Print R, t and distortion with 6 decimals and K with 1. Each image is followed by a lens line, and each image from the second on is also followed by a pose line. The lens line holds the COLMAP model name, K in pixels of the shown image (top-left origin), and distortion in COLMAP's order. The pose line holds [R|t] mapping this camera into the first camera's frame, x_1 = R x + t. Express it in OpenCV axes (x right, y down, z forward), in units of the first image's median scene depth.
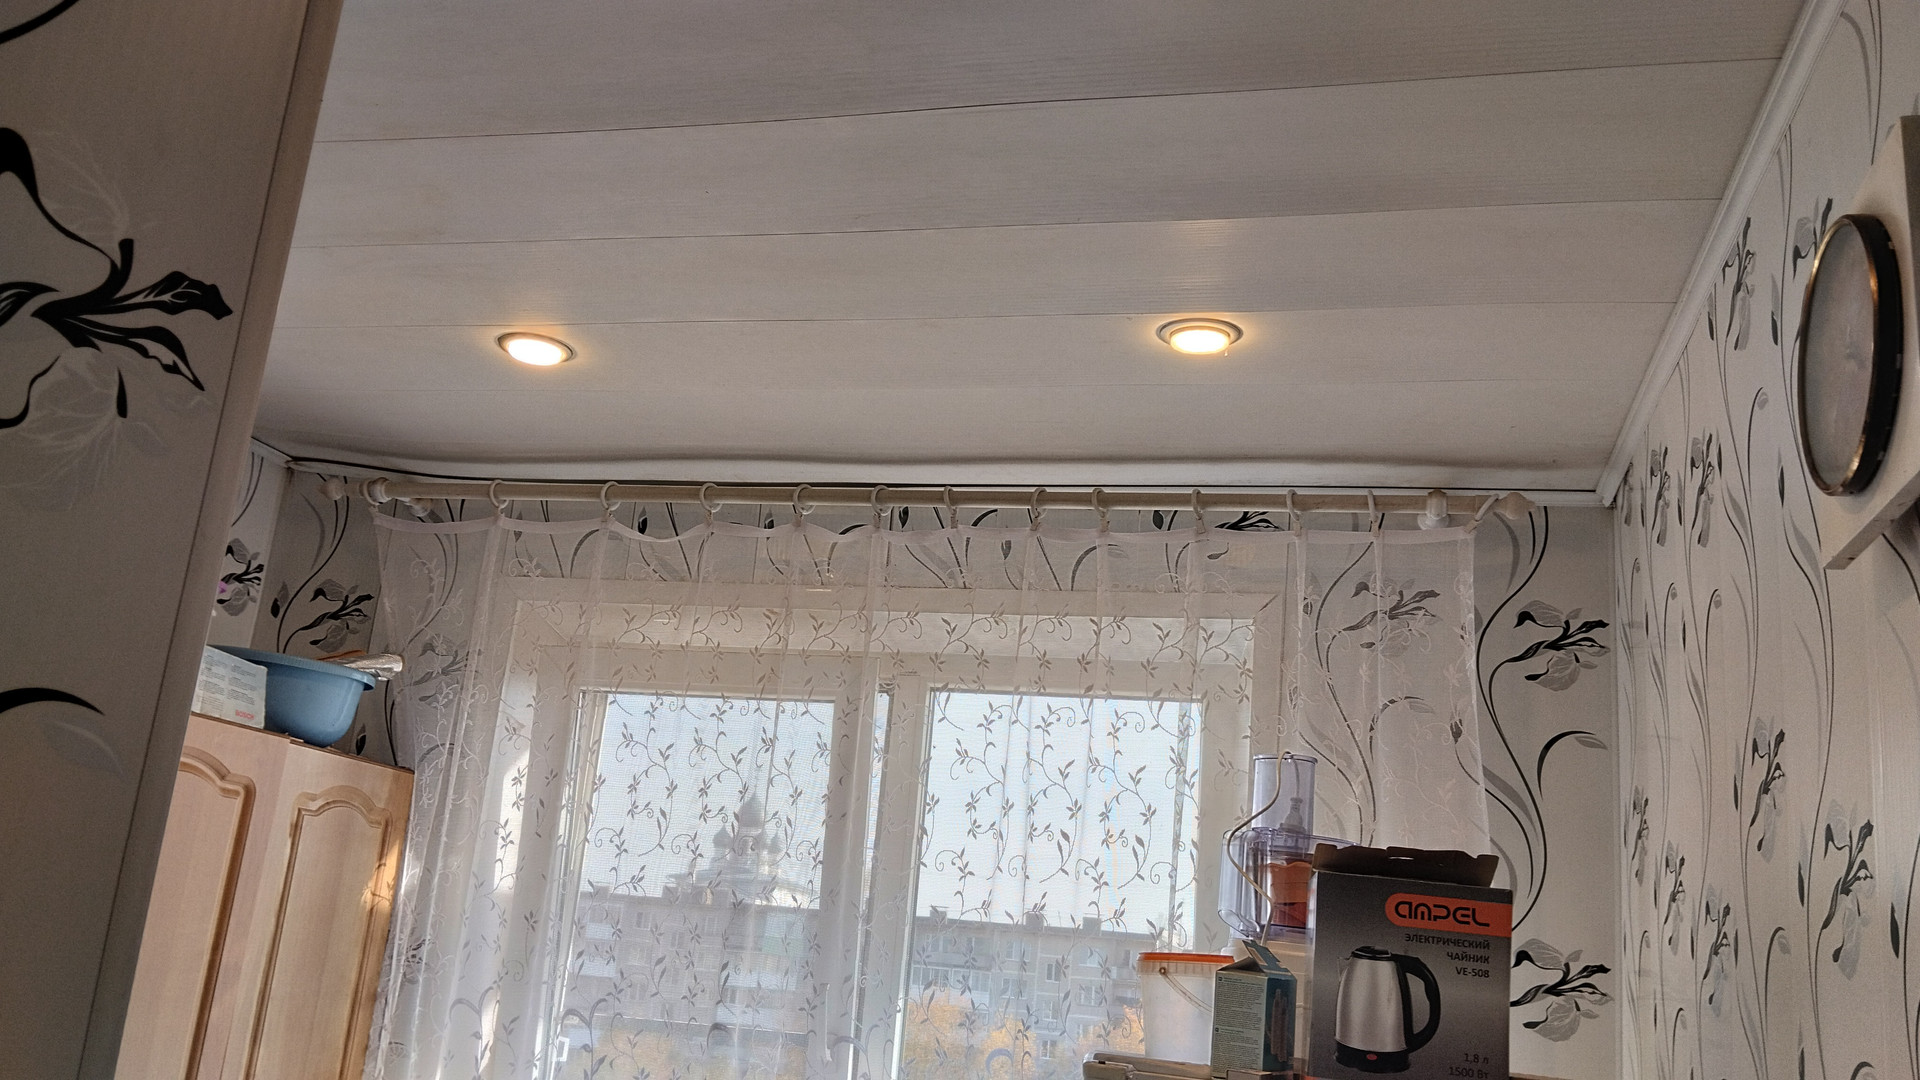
lens RADIAL K [[1577.9, 0, 969.2], [0, 1577.9, 535.5], [0, 0, 1]] dist [0.064802, -0.094302]
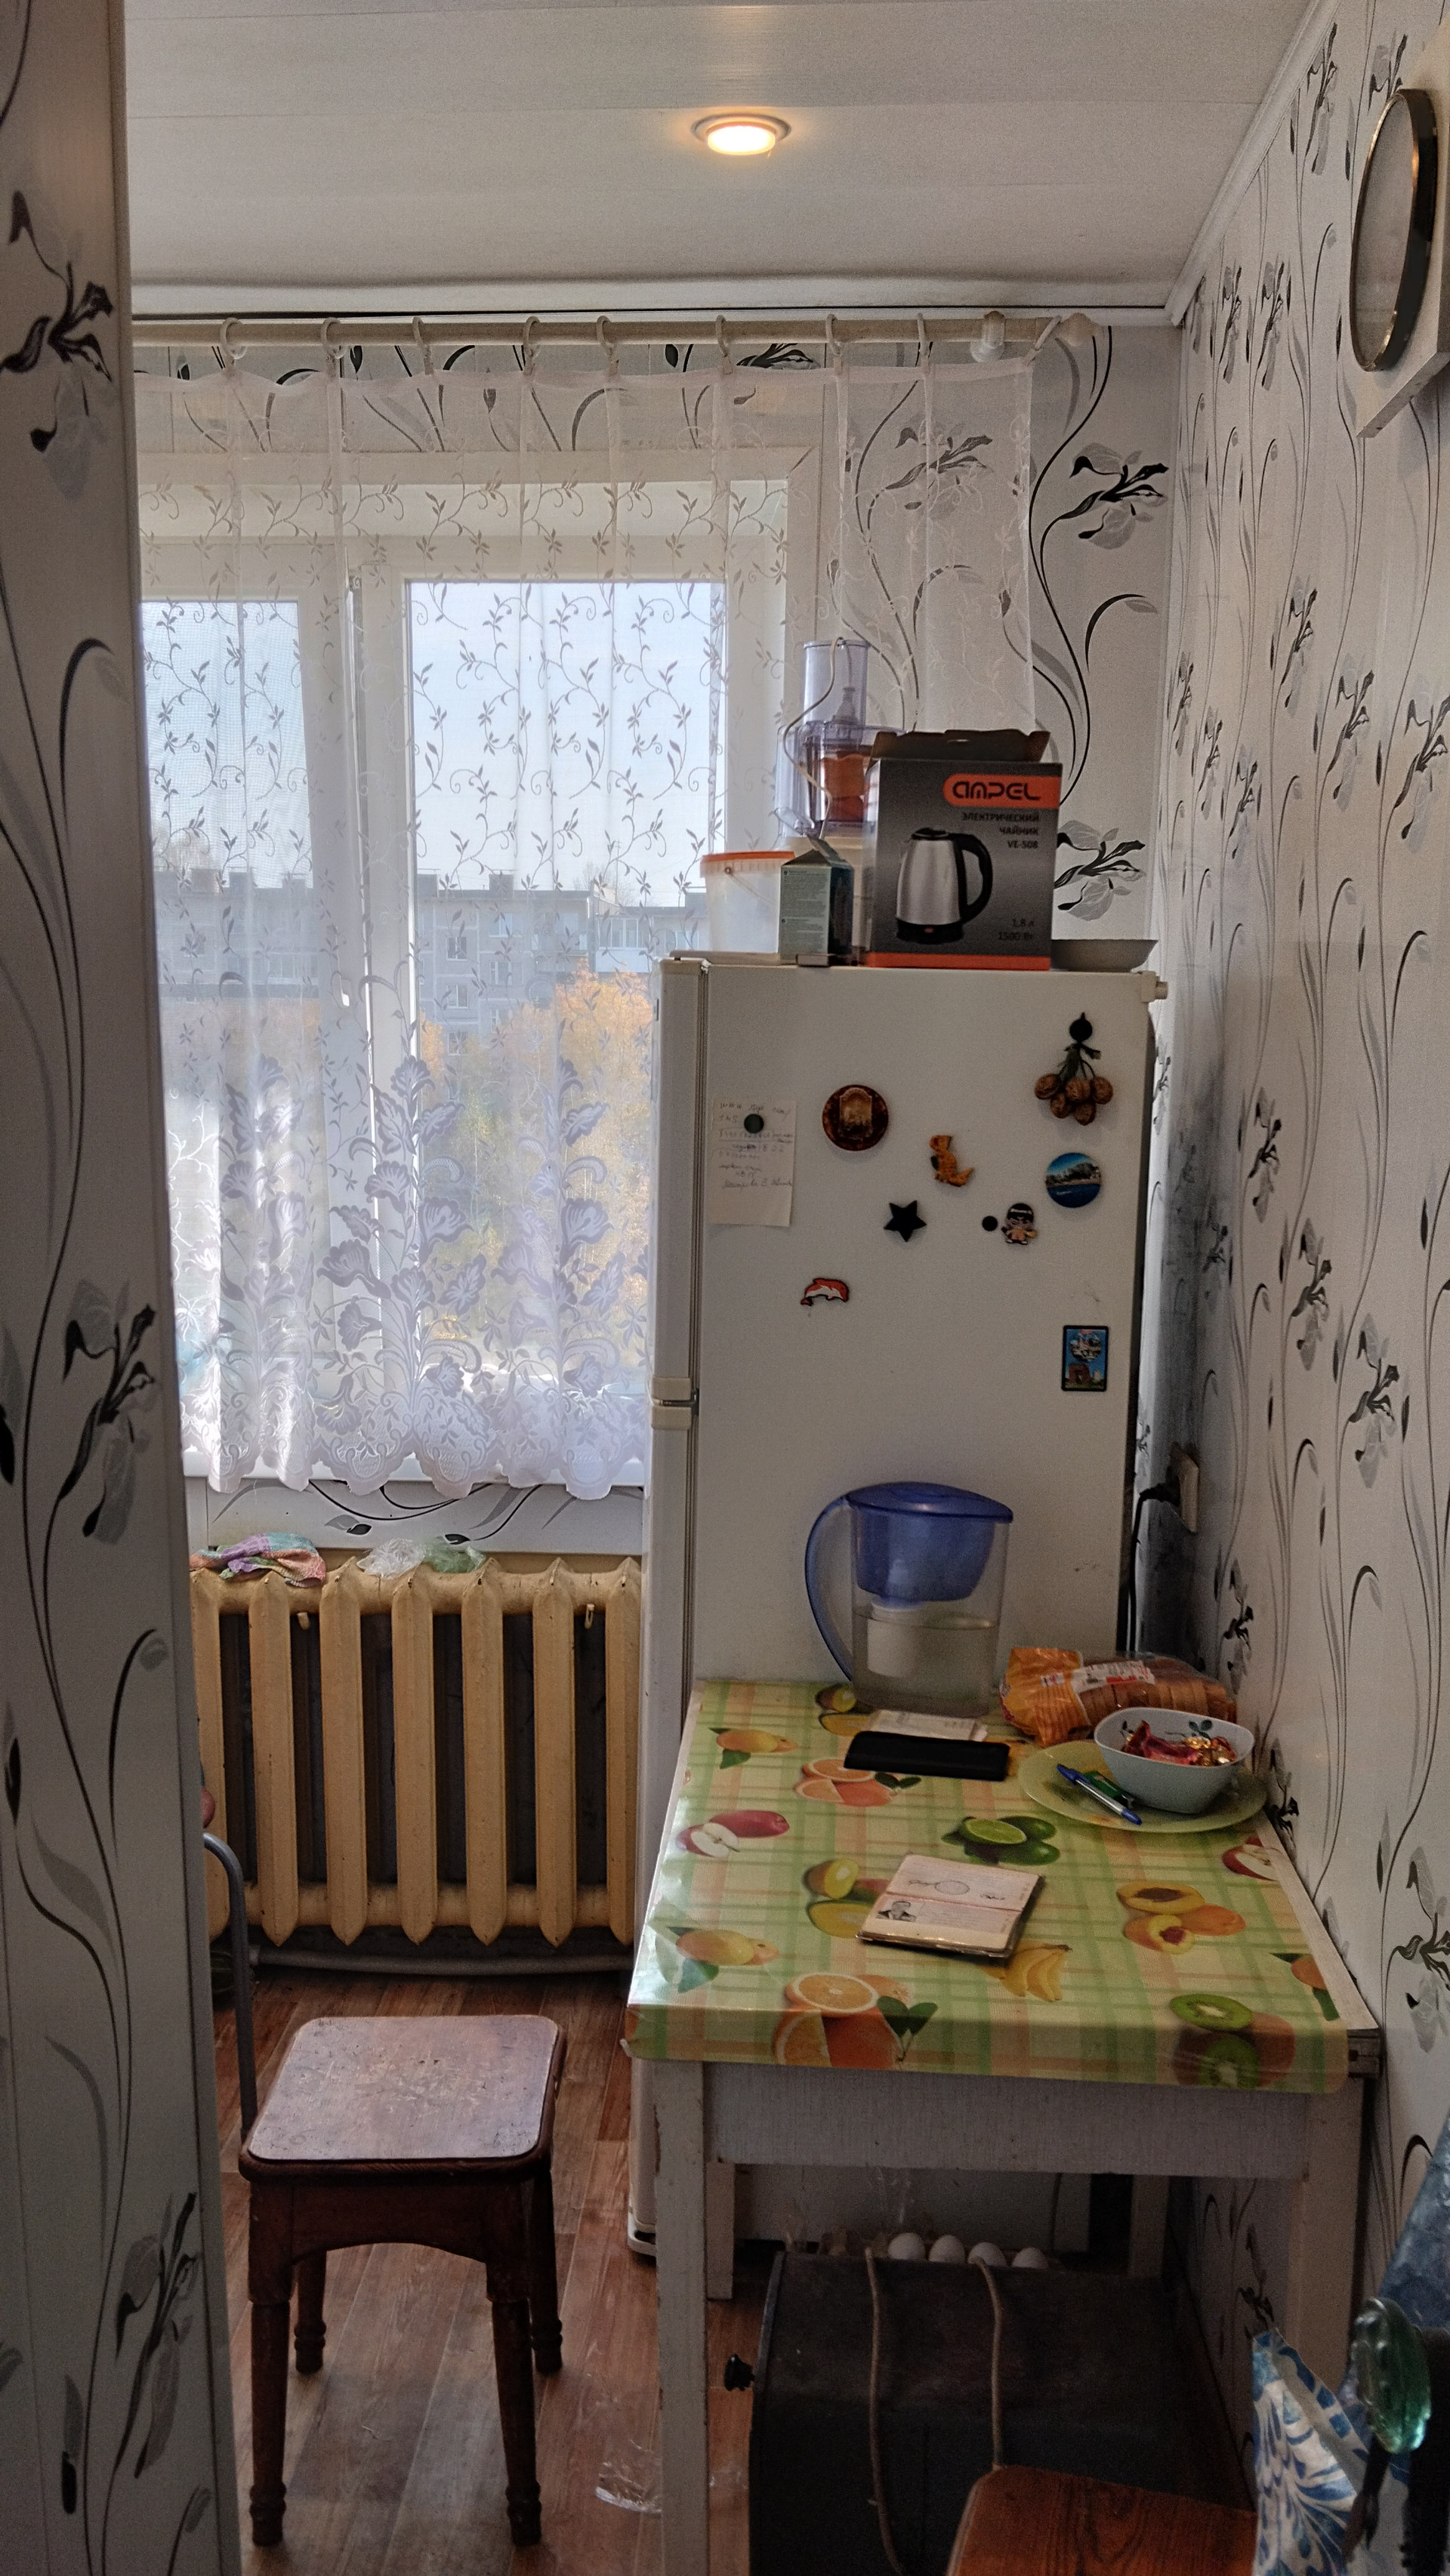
lens RADIAL K [[2117.3, 0, 718.2], [0, 2117.3, 1305.8], [0, 0, 1]] dist [0.064802, -0.094302]
pose [[0.981348, -0.103763, 0.161831, -0.102490], [0.025543, 0.904736, 0.425207, -0.038545], [-0.190534, -0.413142, 0.890511, -0.247975]]
